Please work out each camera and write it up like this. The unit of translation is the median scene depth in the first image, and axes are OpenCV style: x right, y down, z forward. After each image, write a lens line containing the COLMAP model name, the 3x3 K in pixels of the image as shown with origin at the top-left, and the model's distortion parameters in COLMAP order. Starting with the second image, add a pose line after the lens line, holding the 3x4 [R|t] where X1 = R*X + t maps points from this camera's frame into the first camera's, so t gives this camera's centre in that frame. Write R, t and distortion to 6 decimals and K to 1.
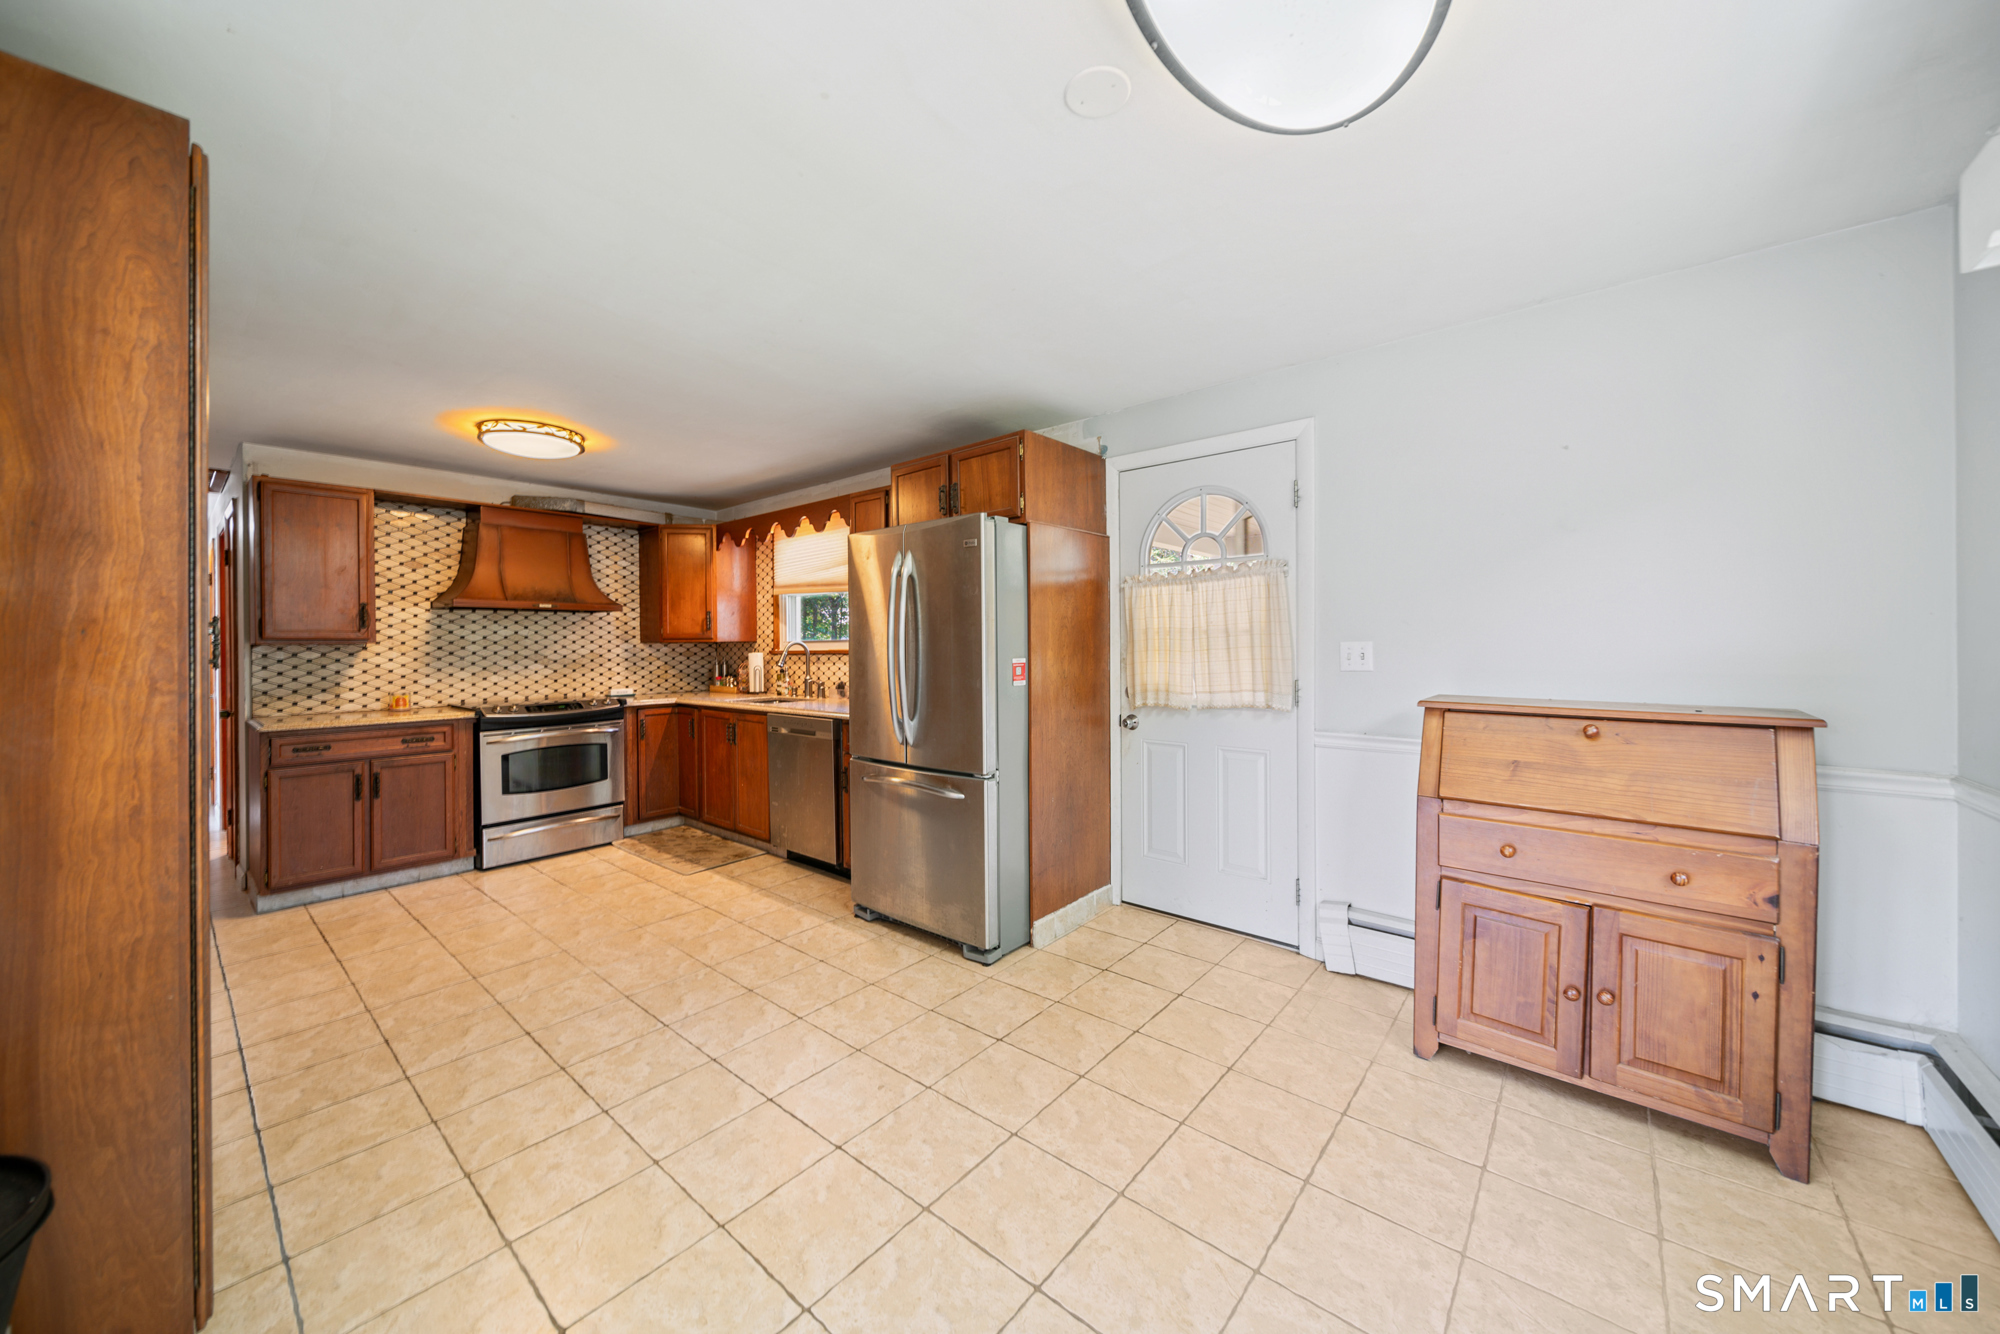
lens RADIAL K [[705.5, 0, 1000.2], [0, 705.5, 651.6], [0, 0, 1]] dist [0.001395, -0.001211]
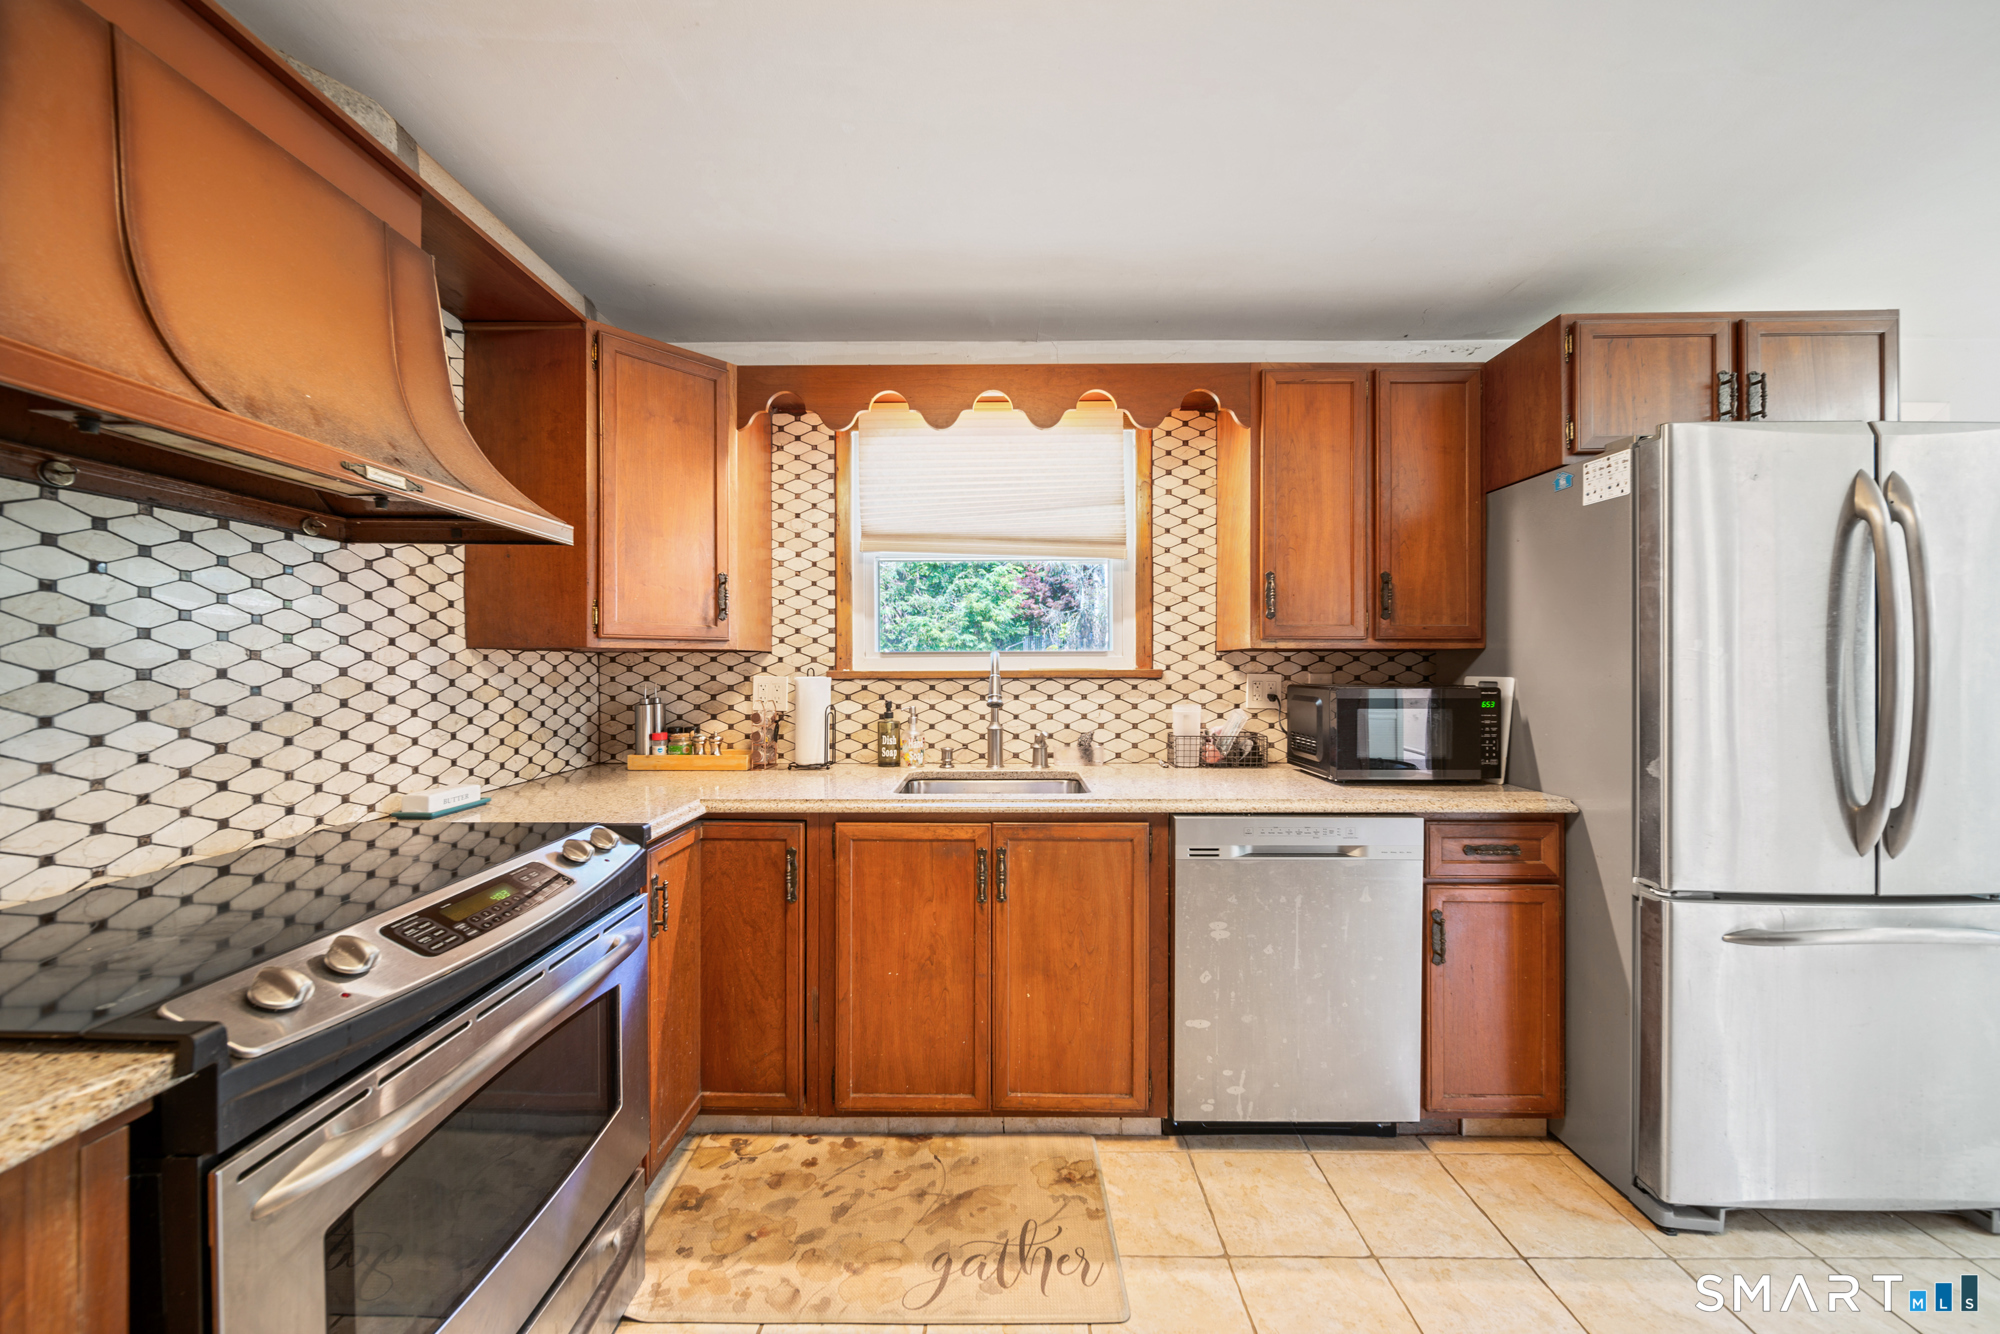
lens RADIAL K [[705.5, 0, 983.8], [0, 705.5, 667.4], [0, 0, 1]] dist [0.001395, -0.001211]
pose [[0.773501, 0.006430, 0.633762, -0.572401], [-0.000020, 0.999949, -0.010121, 0.000649], [-0.633795, 0.007816, 0.773462, 0.613379]]
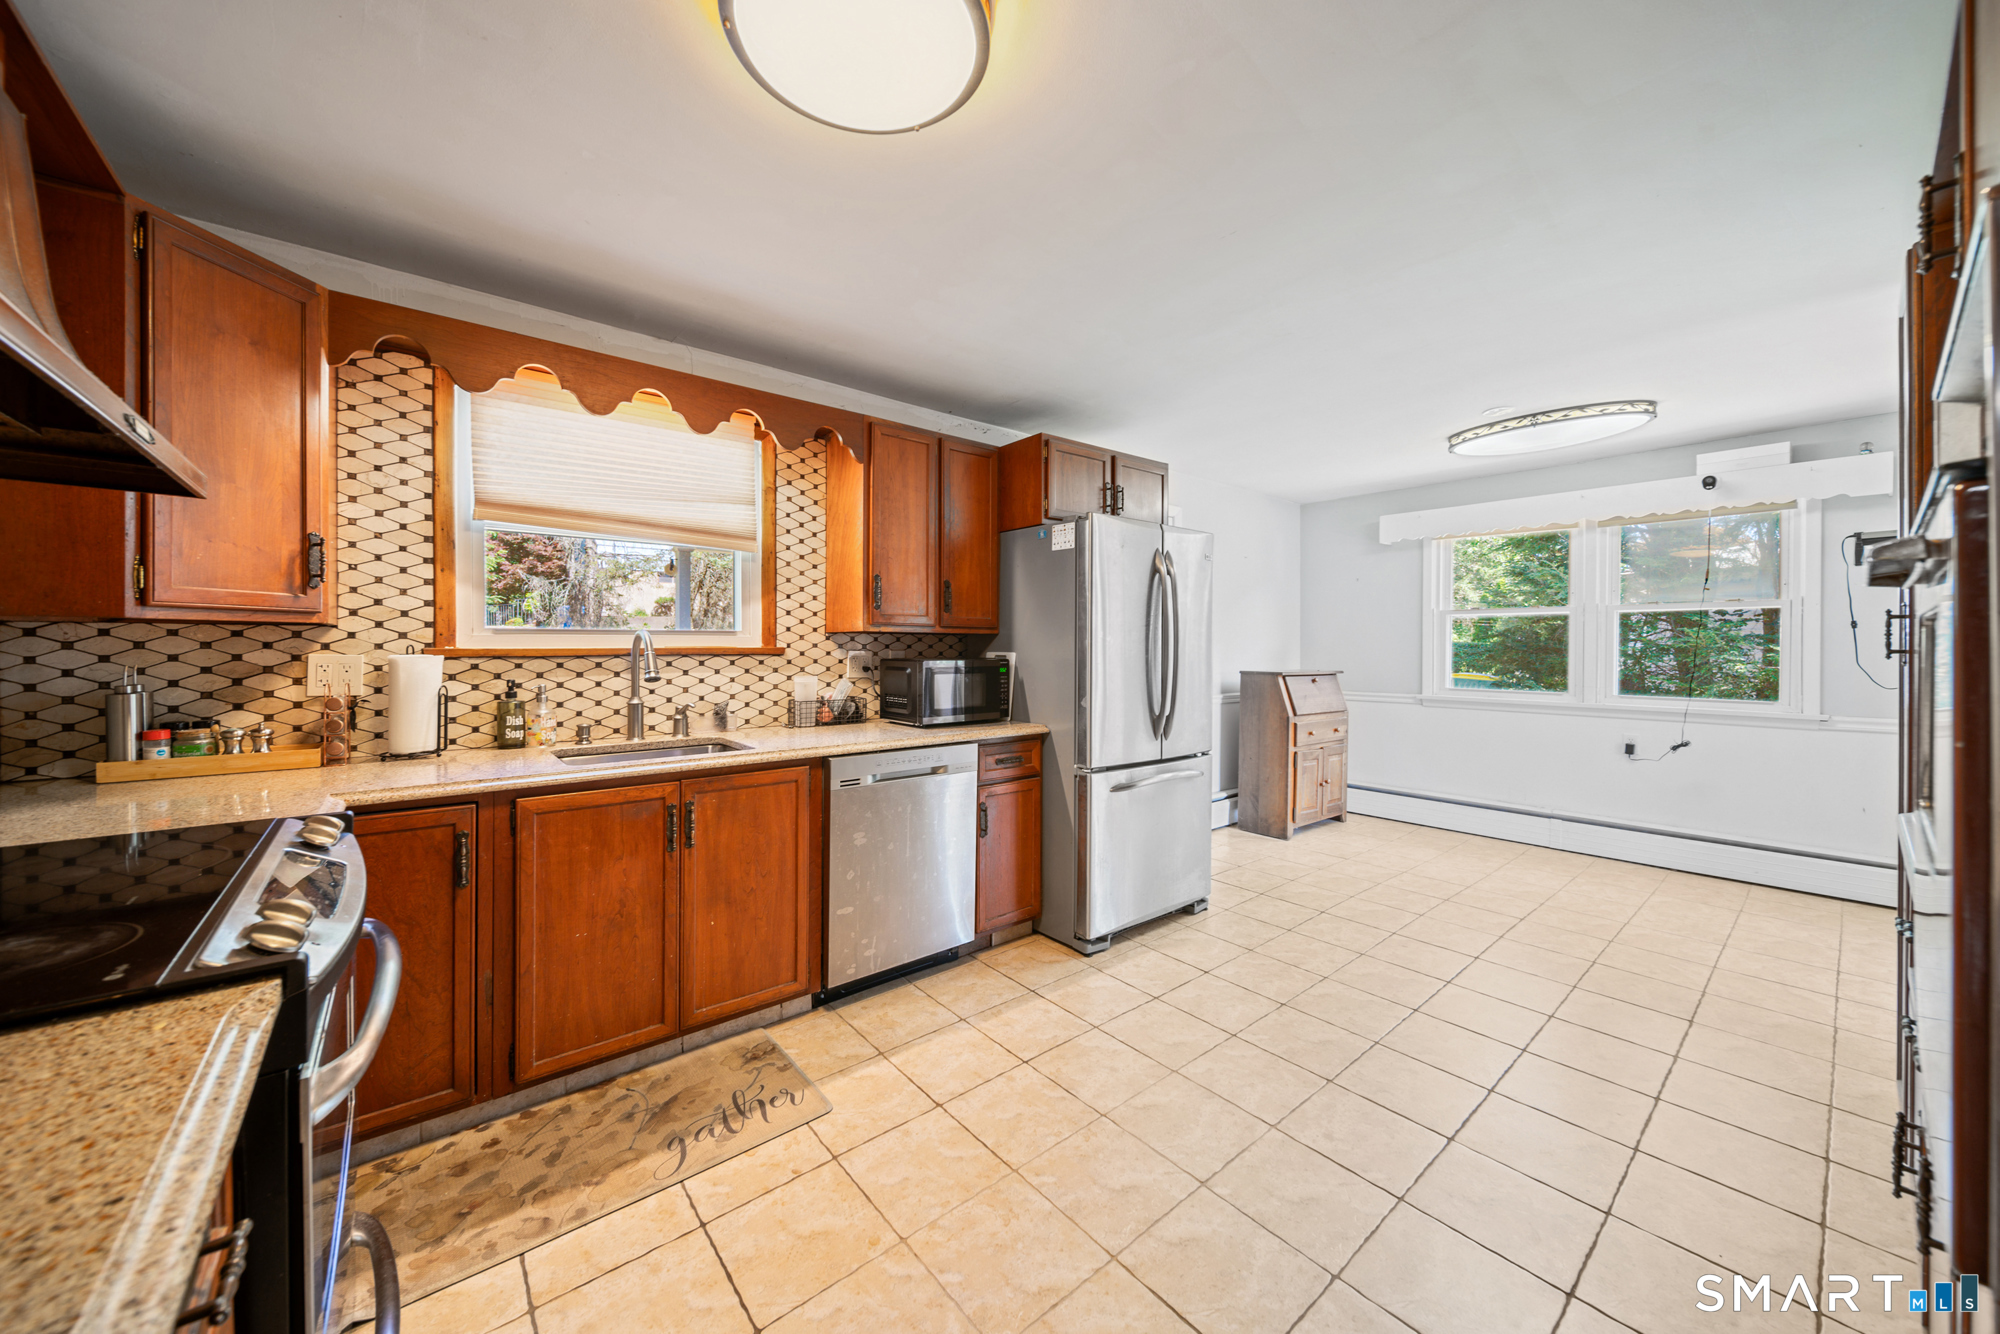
lens RADIAL K [[705.5, 0, 1002.9], [0, 705.5, 656.9], [0, 0, 1]] dist [0.001395, -0.001211]
pose [[0.180813, -0.007579, 0.983488, -0.711469], [0.004002, 0.999968, 0.006970, 0.001777], [-0.983509, 0.002675, 0.180837, 0.629576]]
